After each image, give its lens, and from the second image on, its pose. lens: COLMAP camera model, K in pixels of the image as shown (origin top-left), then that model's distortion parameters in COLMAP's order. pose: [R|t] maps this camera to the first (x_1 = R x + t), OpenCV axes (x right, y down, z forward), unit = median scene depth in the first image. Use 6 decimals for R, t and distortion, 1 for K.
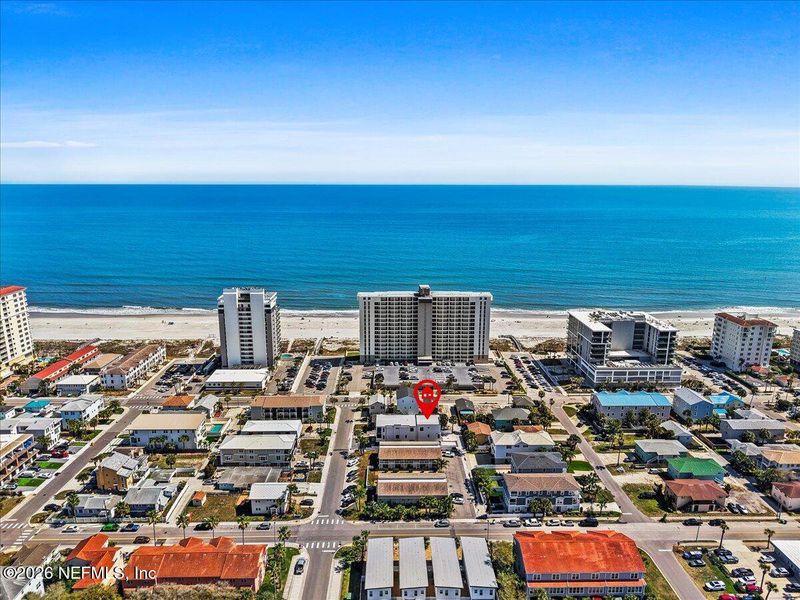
lens RADIAL K [[536.0, 0, 404.7], [0, 536.0, 303.9], [0, 0, 1]] dist [0.048382, -0.042953]
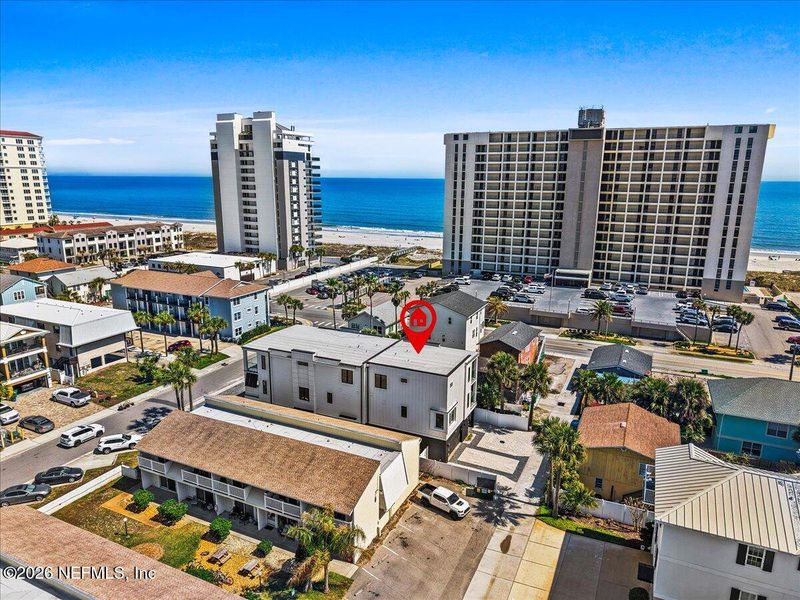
lens RADIAL K [[536.0, 0, 404.7], [0, 536.0, 303.9], [0, 0, 1]] dist [0.048382, -0.042953]
pose [[0.894521, 0.104046, -0.434750, 0.117448], [-0.106428, 0.994140, 0.018939, 0.143786], [0.434172, 0.029328, 0.900352, 0.582147]]
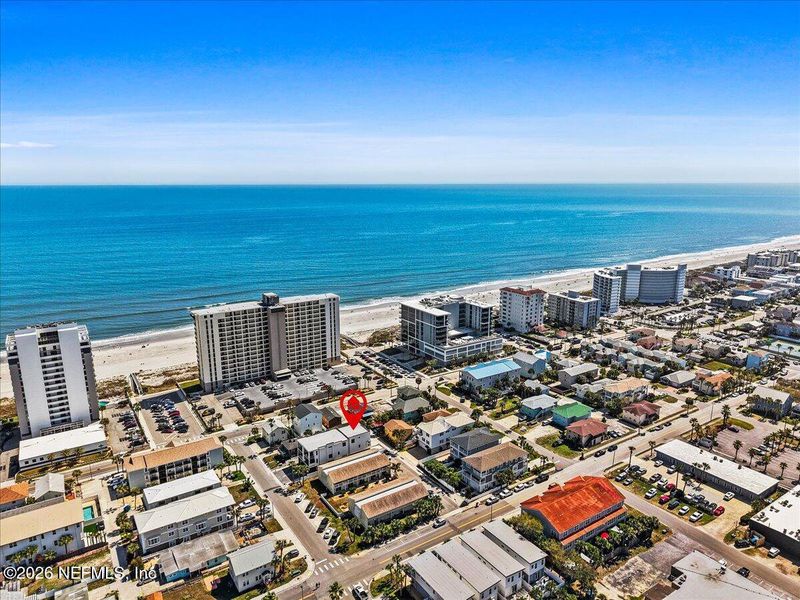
lens RADIAL K [[536.0, 0, 404.7], [0, 536.0, 303.9], [0, 0, 1]] dist [0.048382, -0.042953]
pose [[0.844537, -0.128517, 0.519847, -0.270948], [0.126917, 0.991152, 0.038846, -0.025196], [-0.520240, 0.033170, 0.853376, 0.099503]]
